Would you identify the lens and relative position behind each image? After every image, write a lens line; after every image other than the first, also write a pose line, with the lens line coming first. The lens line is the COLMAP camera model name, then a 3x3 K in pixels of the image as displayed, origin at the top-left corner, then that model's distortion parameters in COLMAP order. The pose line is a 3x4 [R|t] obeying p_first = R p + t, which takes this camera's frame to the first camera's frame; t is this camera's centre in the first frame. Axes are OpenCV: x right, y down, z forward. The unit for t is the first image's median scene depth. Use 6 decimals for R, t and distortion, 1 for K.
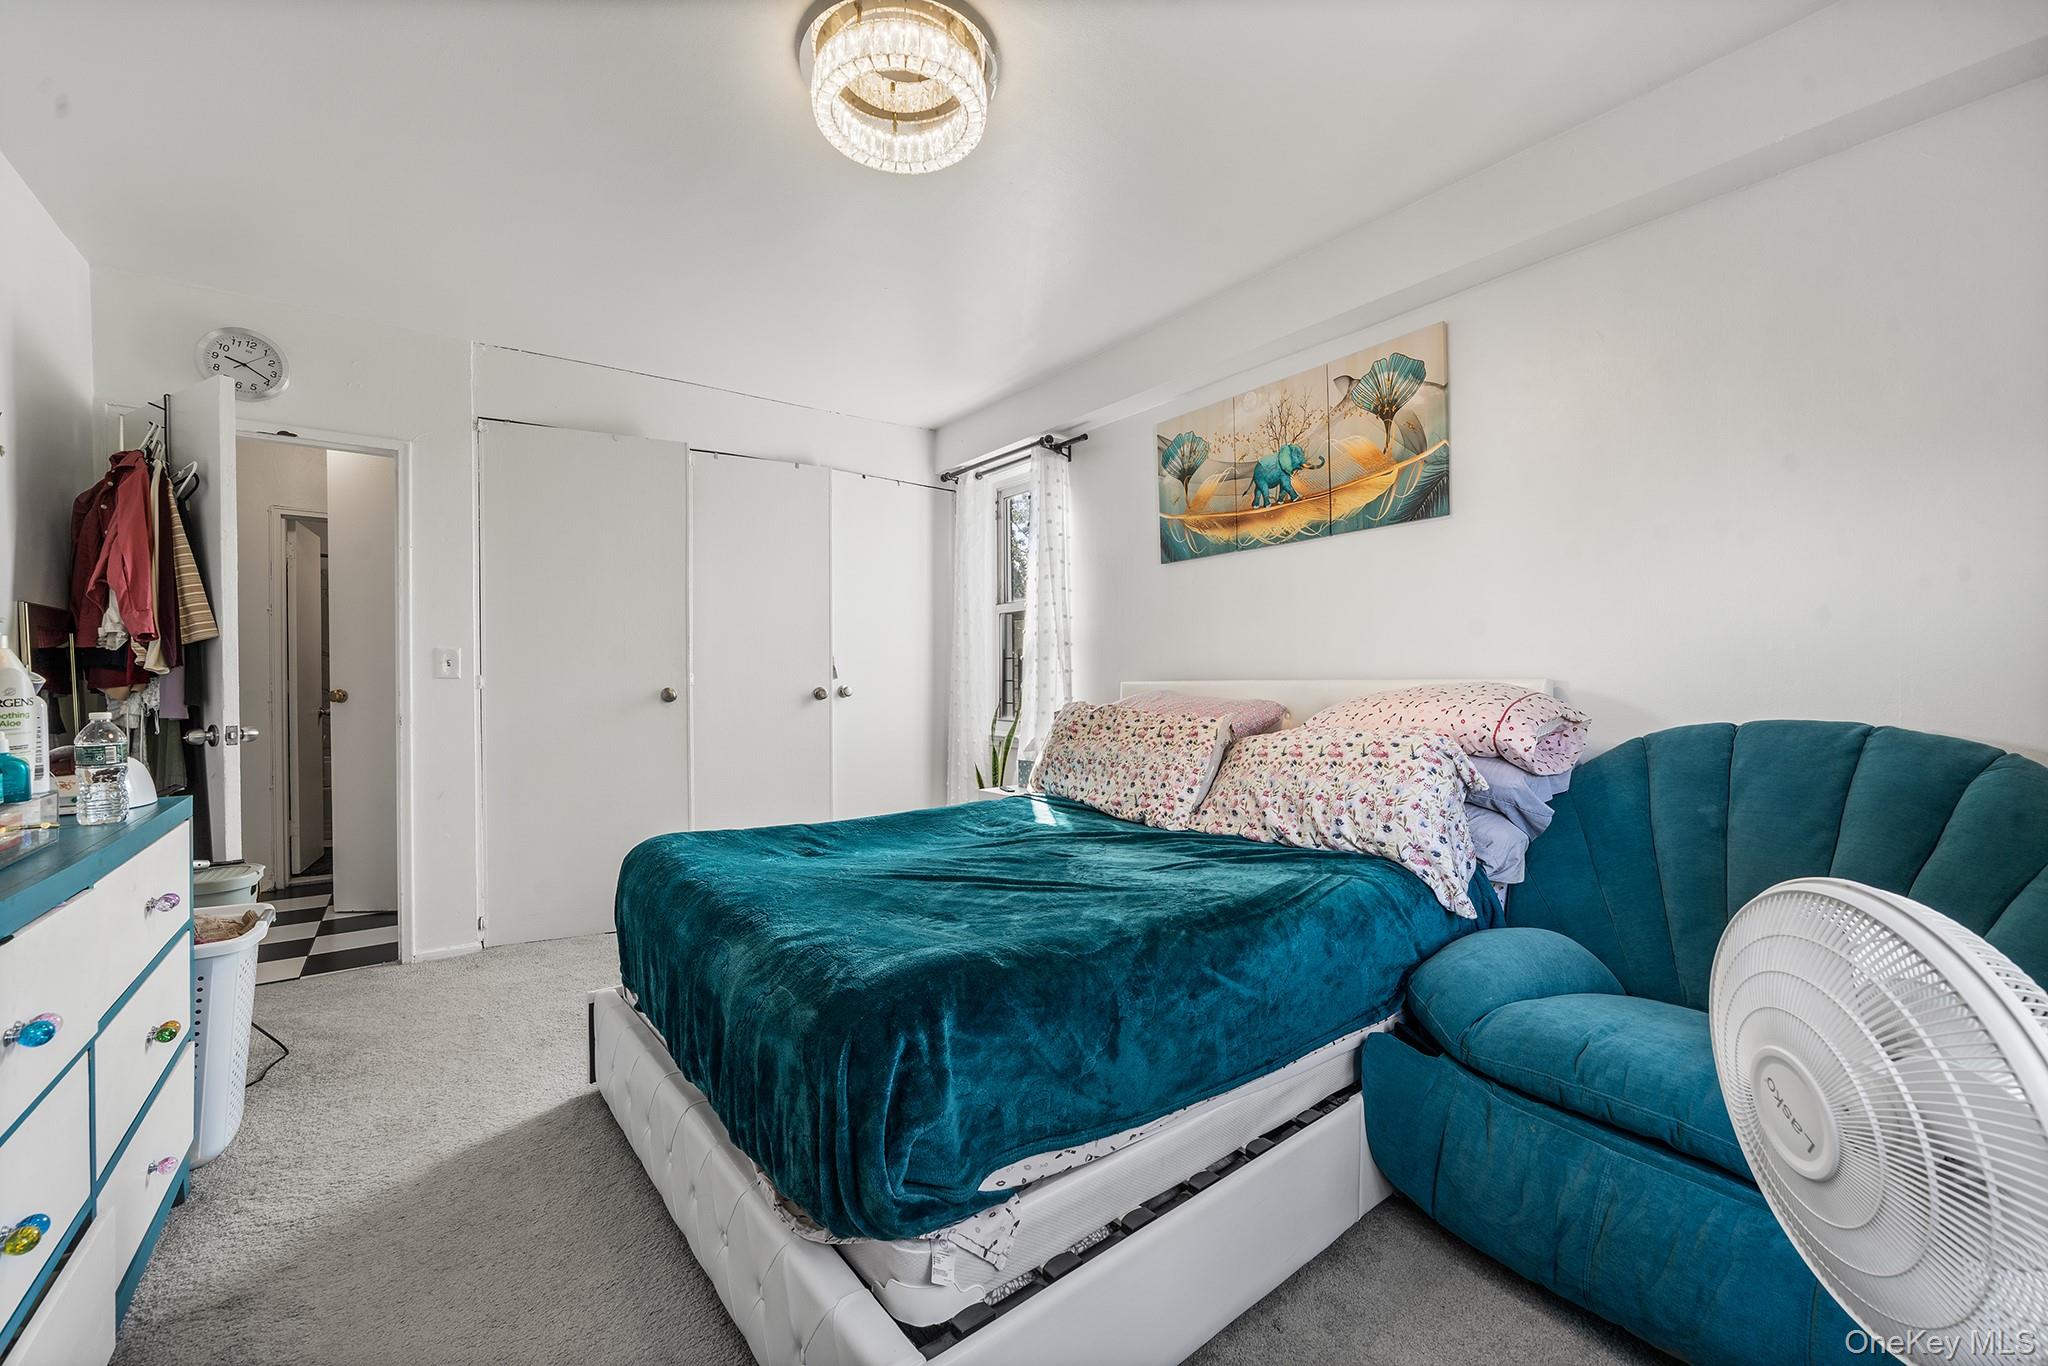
lens RADIAL K [[827.2, 0, 1020.0], [0, 827.2, 684.7], [0, 0, 1]] dist [-0.001265, -0.000303]
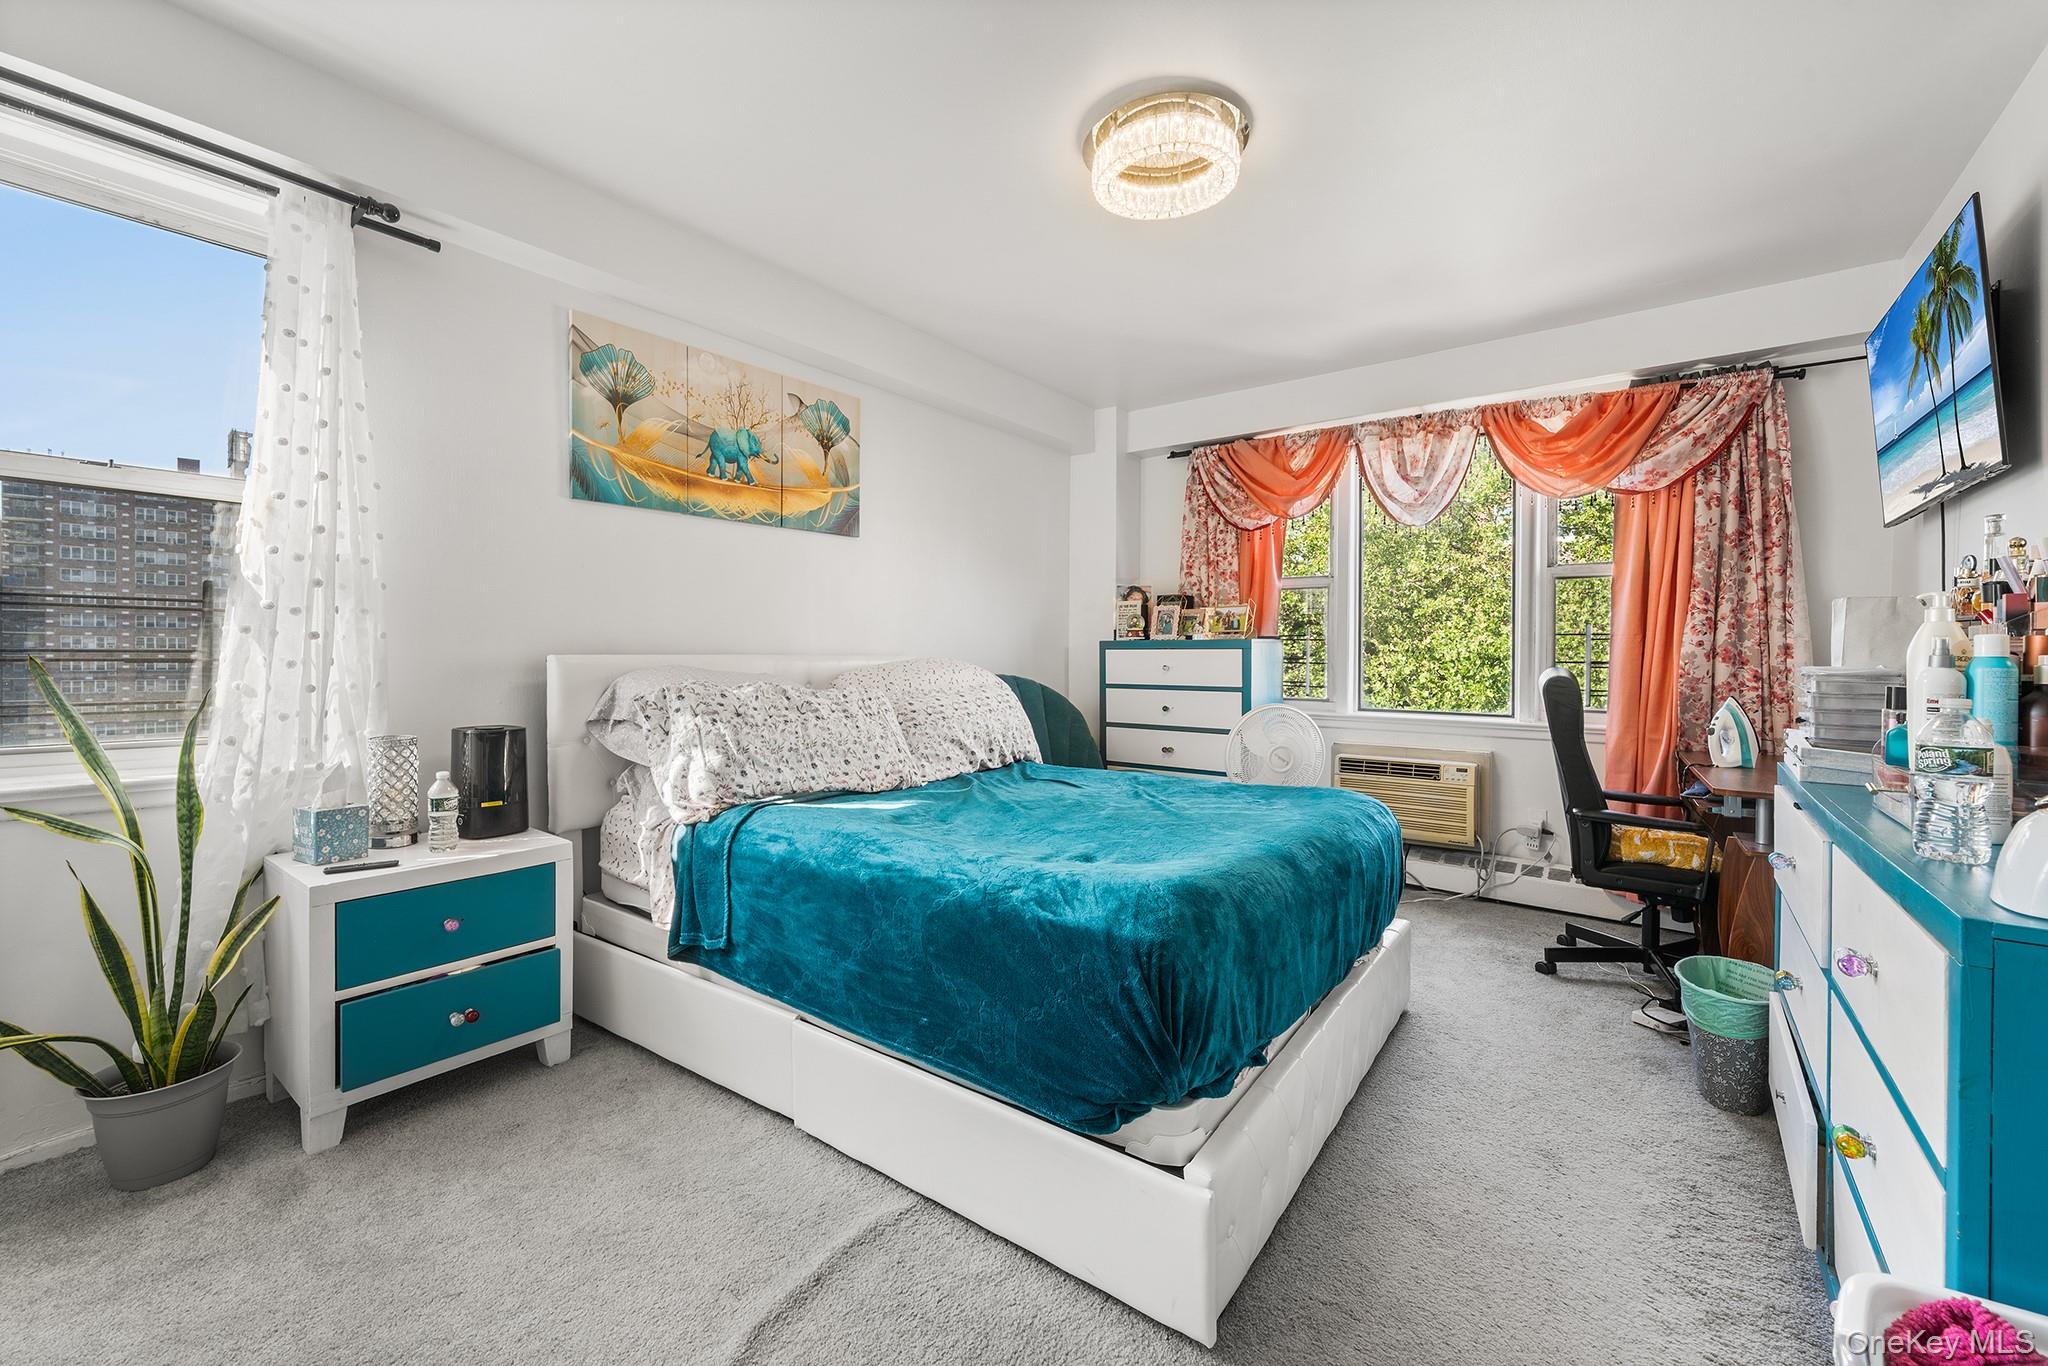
lens RADIAL K [[833.7, 0, 1027.4], [0, 833.7, 669.3], [0, 0, 1]] dist [-0.000414, 0.000047]
pose [[-0.270161, -0.004605, 0.962804, -0.776736], [0.005028, 0.999968, 0.006193, 0.007756], [-0.962802, 0.006514, -0.270129, 0.938187]]
